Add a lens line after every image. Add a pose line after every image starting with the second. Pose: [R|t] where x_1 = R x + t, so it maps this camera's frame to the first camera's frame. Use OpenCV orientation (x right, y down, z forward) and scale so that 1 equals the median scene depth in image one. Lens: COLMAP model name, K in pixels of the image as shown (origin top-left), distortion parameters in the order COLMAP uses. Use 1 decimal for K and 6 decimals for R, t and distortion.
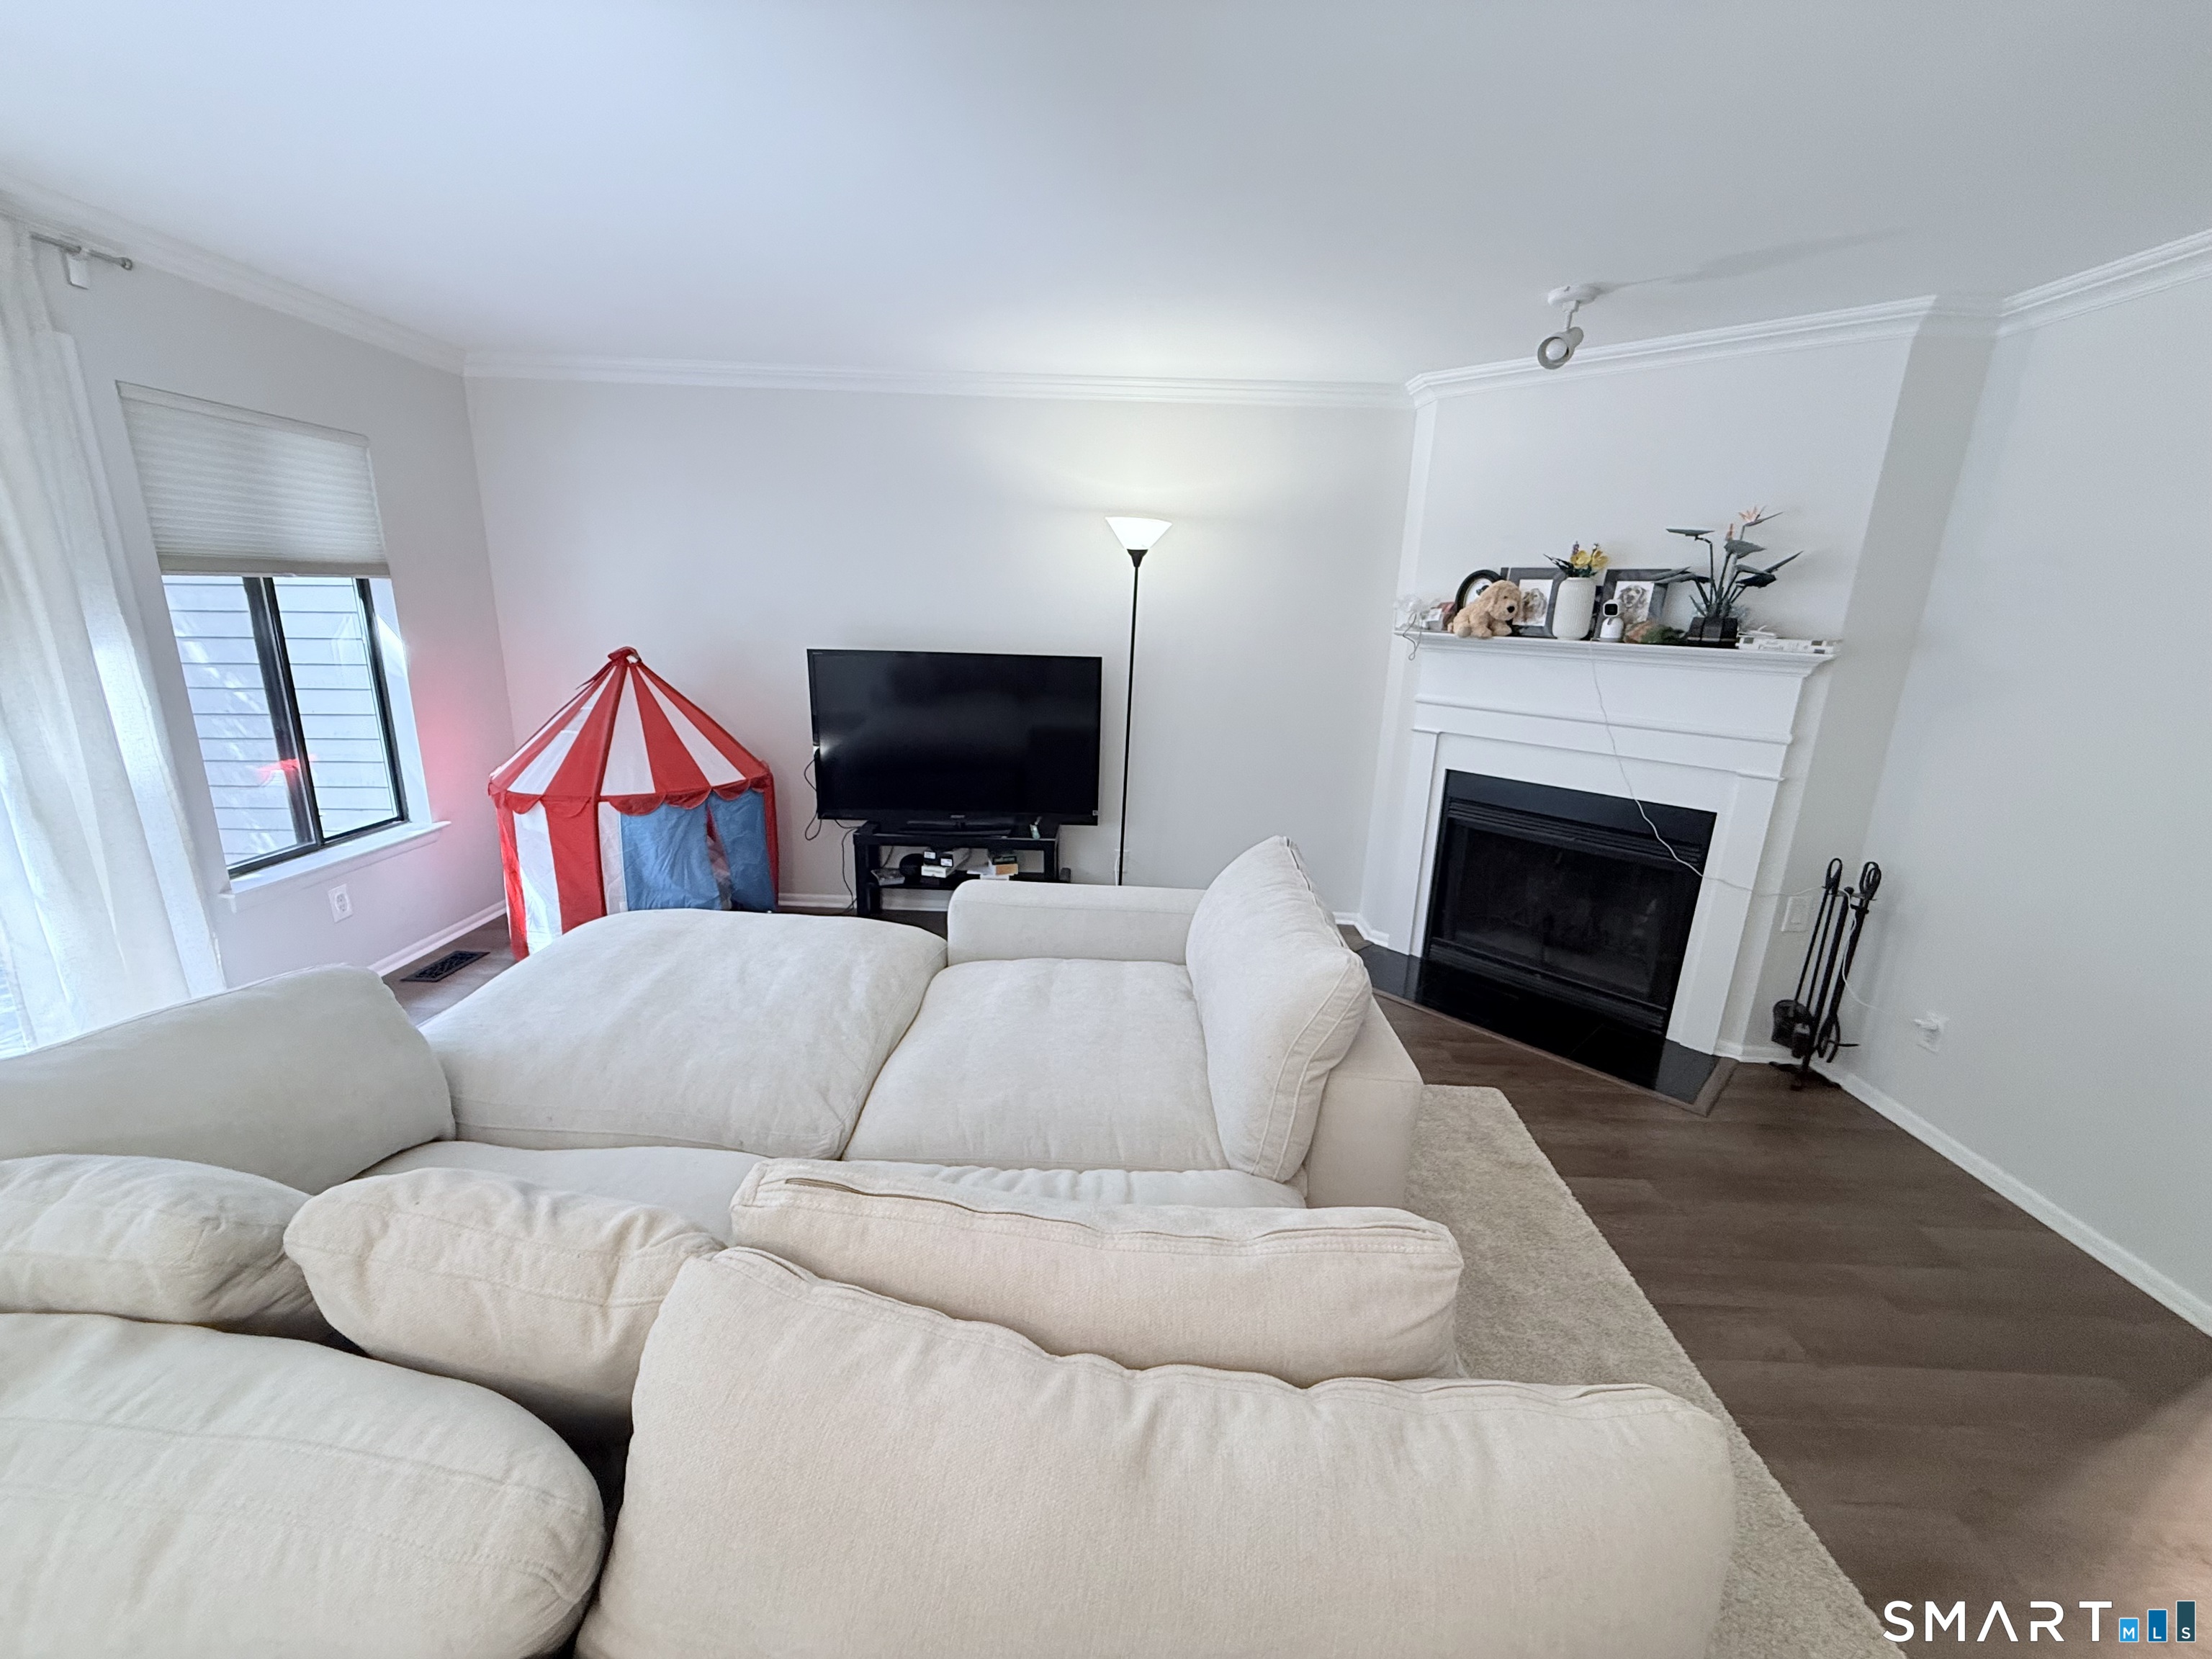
lens RADIAL K [[887.6, 0, 1103.6], [0, 887.6, 832.0], [0, 0, 1]] dist [0.002050, 0.000224]
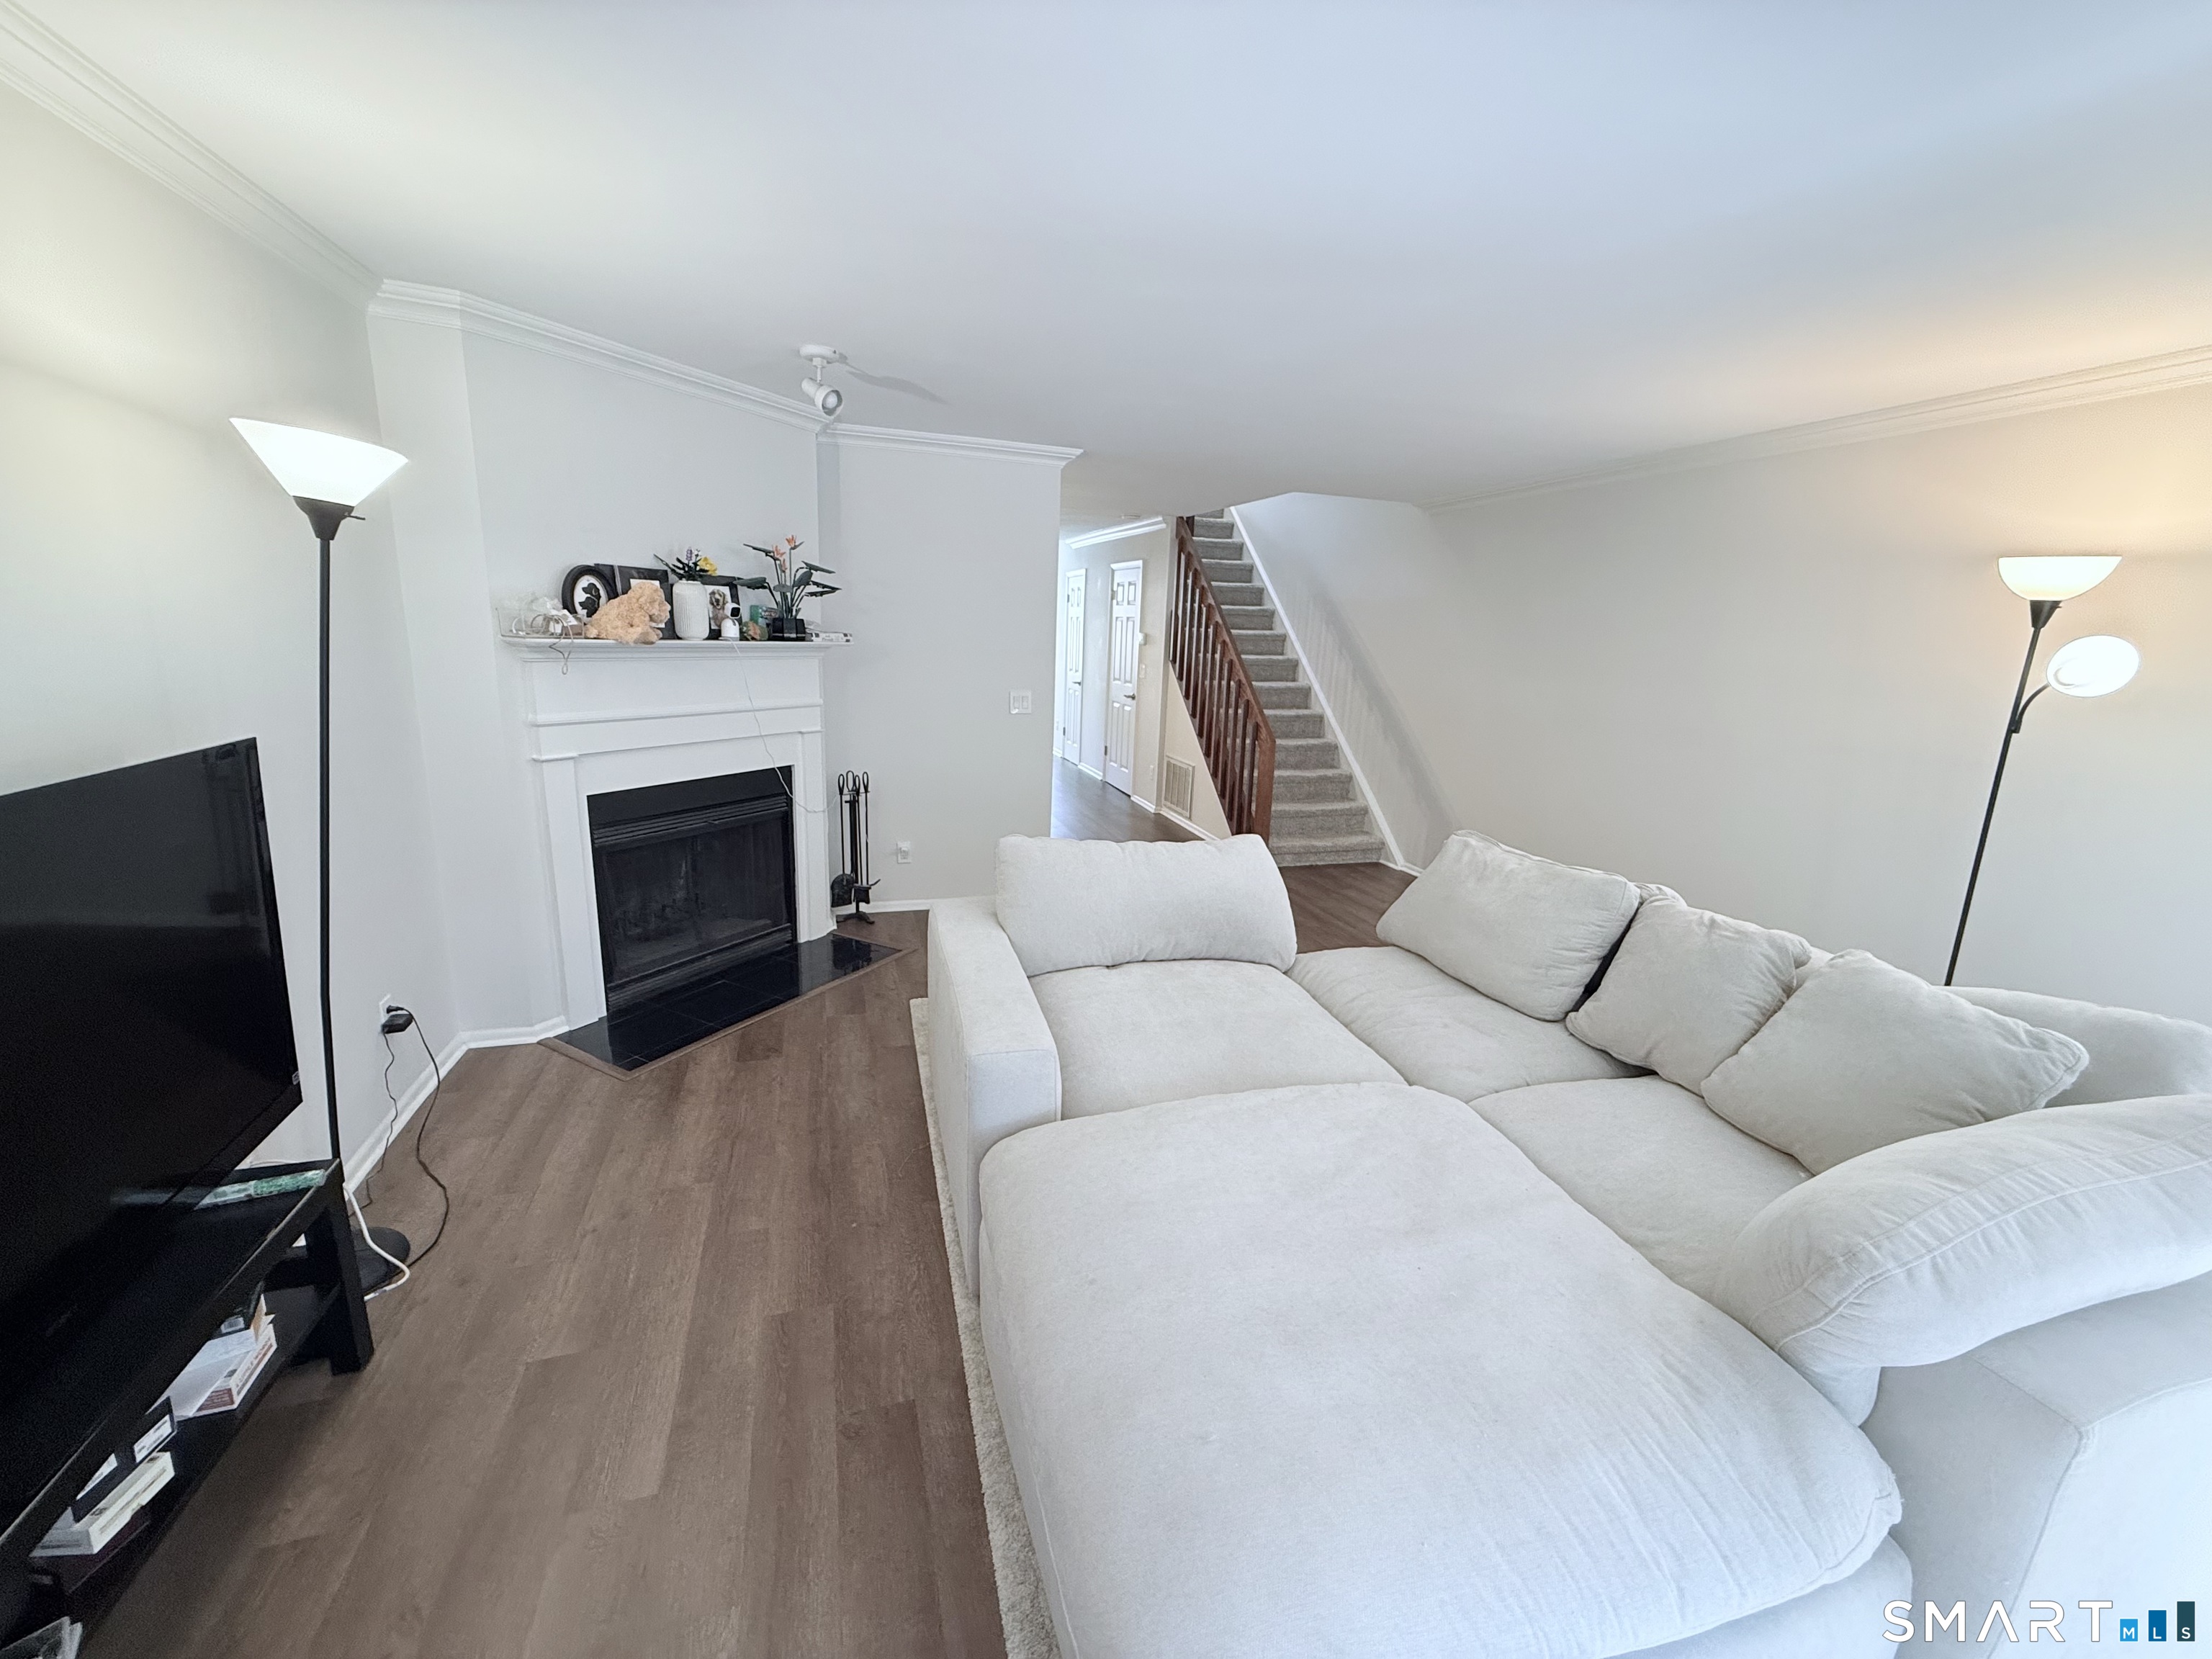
lens RADIAL K [[887.6, 0, 1103.6], [0, 887.6, 832.0], [0, 0, 1]] dist [0.002050, 0.000224]
pose [[-0.284700, -0.256124, 0.923768, -0.654046], [0.202041, 0.925968, 0.319002, -0.245274], [-0.937083, 0.277459, -0.211876, 0.835454]]
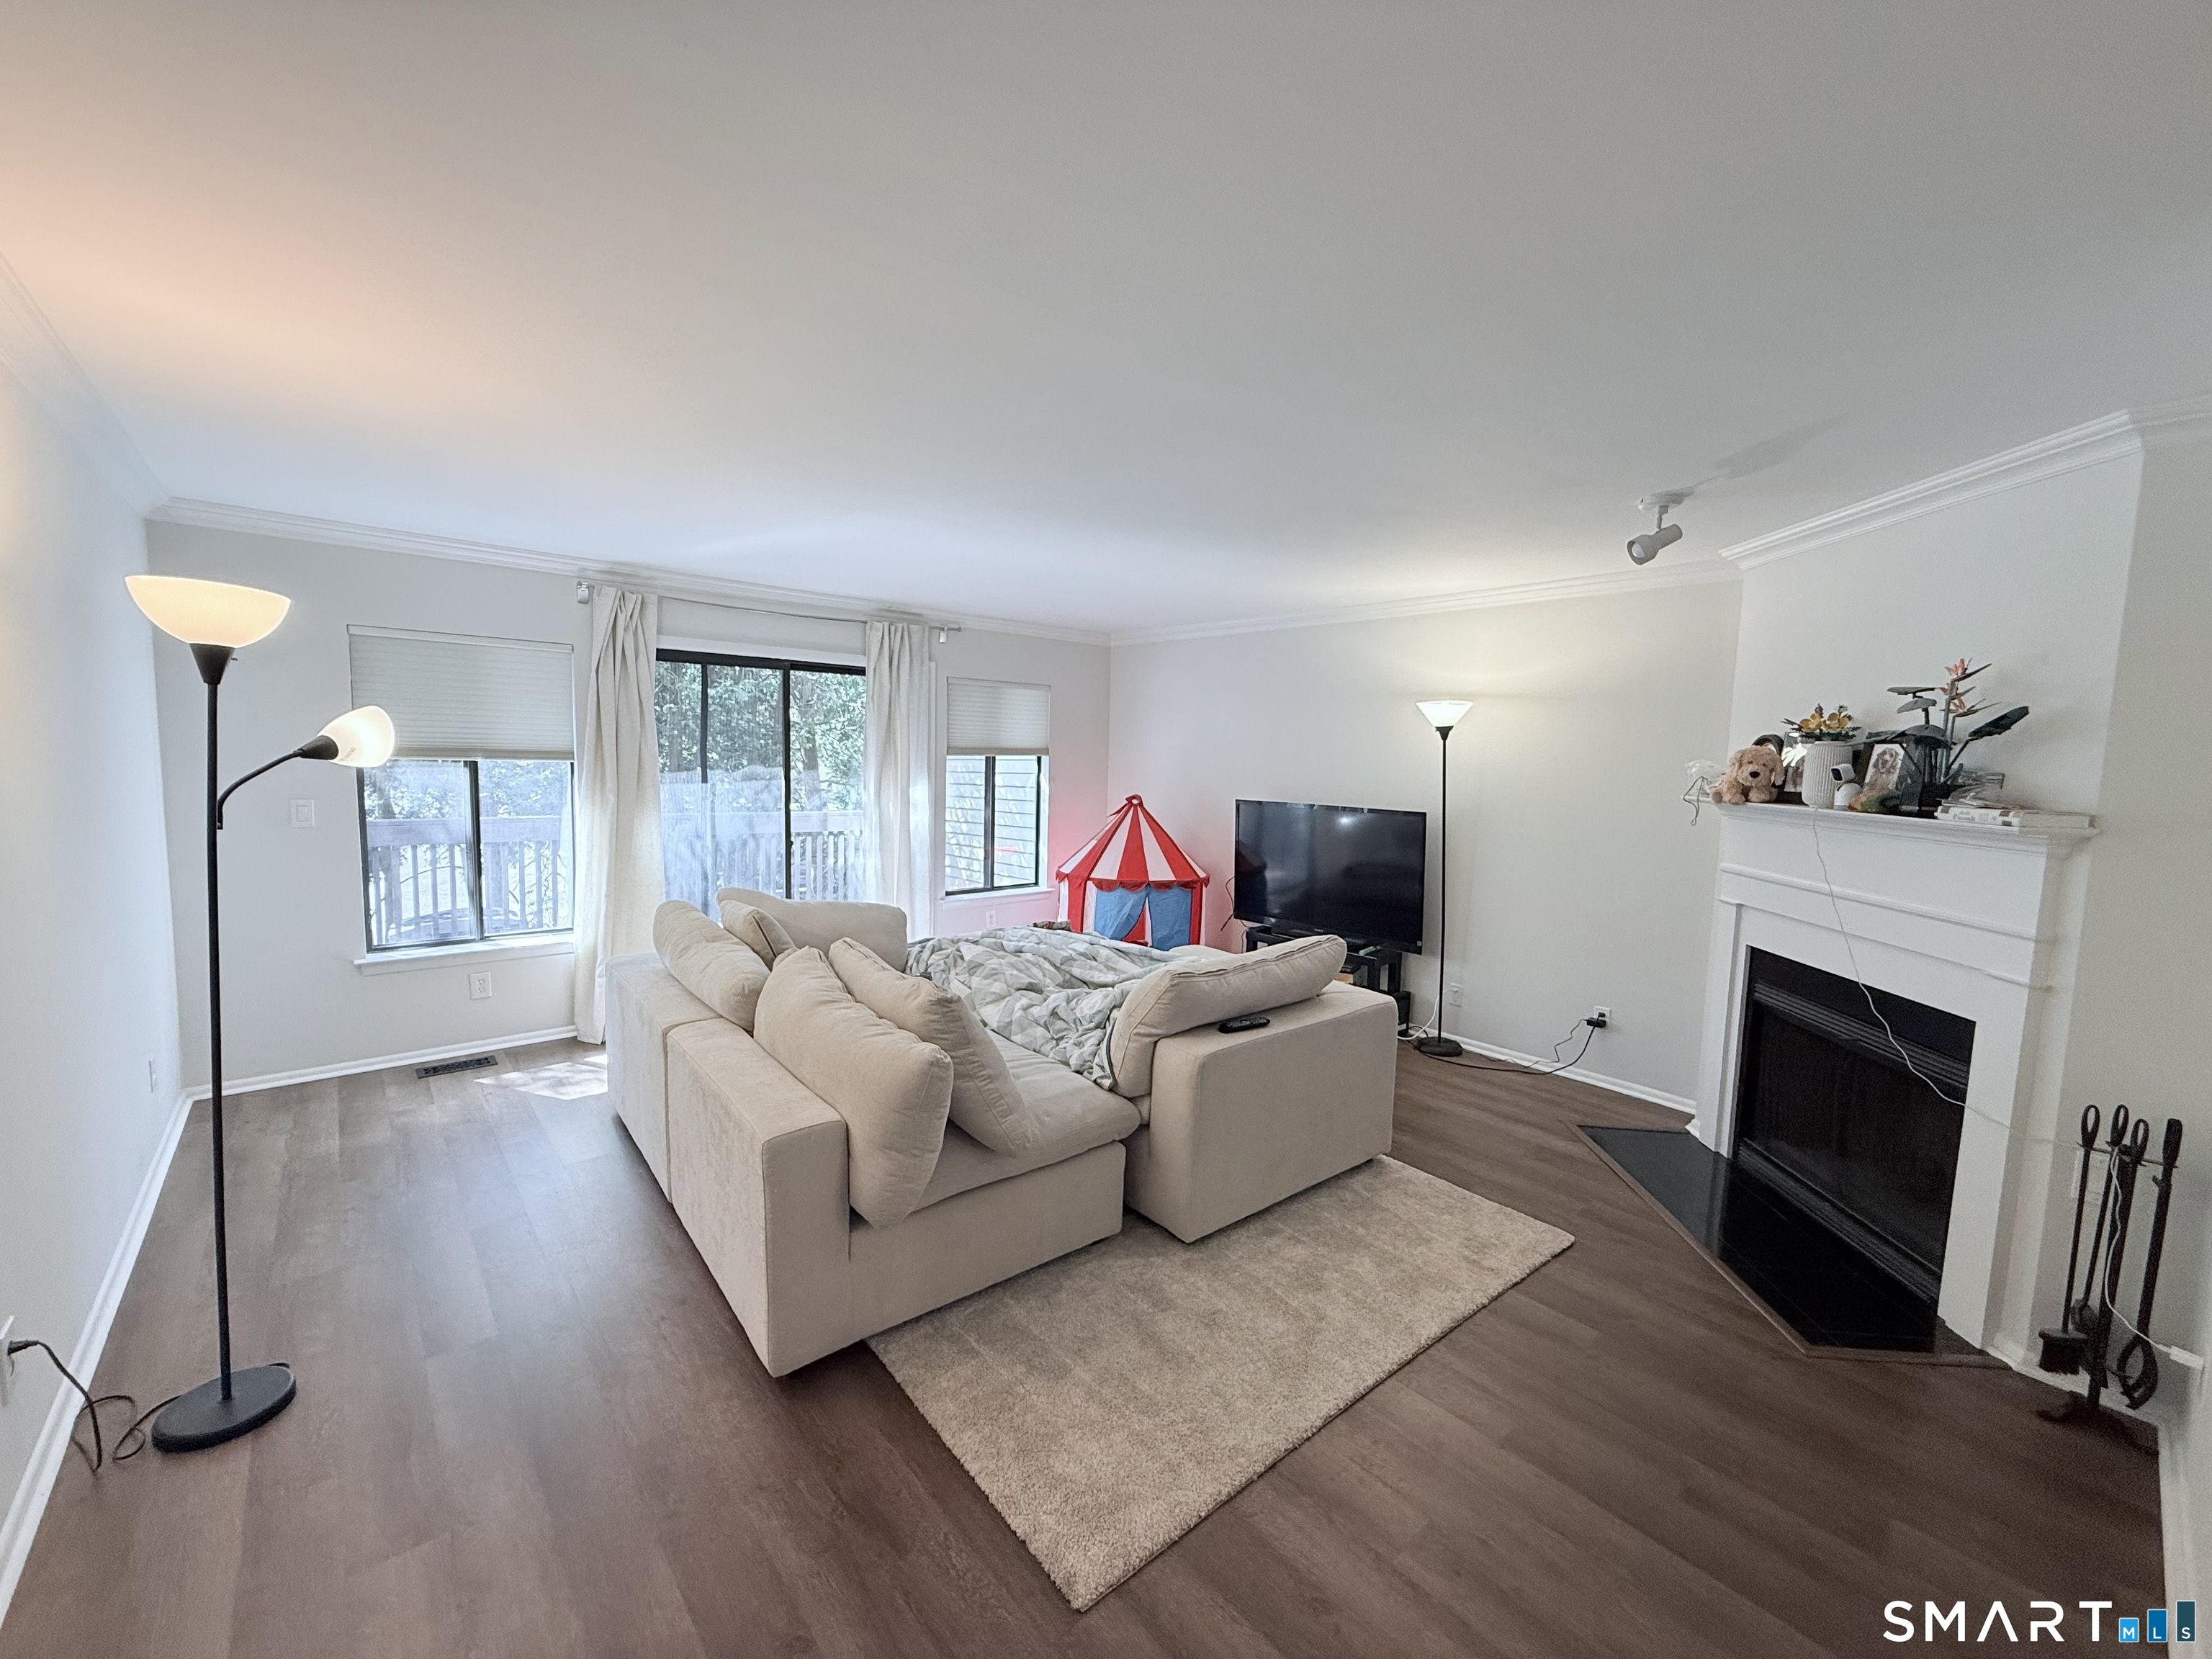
lens RADIAL K [[887.6, 0, 1103.6], [0, 887.6, 832.0], [0, 0, 1]] dist [0.002050, 0.000224]
pose [[0.661990, 0.053733, -0.747584, 0.722476], [-0.193571, 0.975846, -0.101269, 0.042319], [0.724085, 0.211750, 0.656402, -0.123064]]
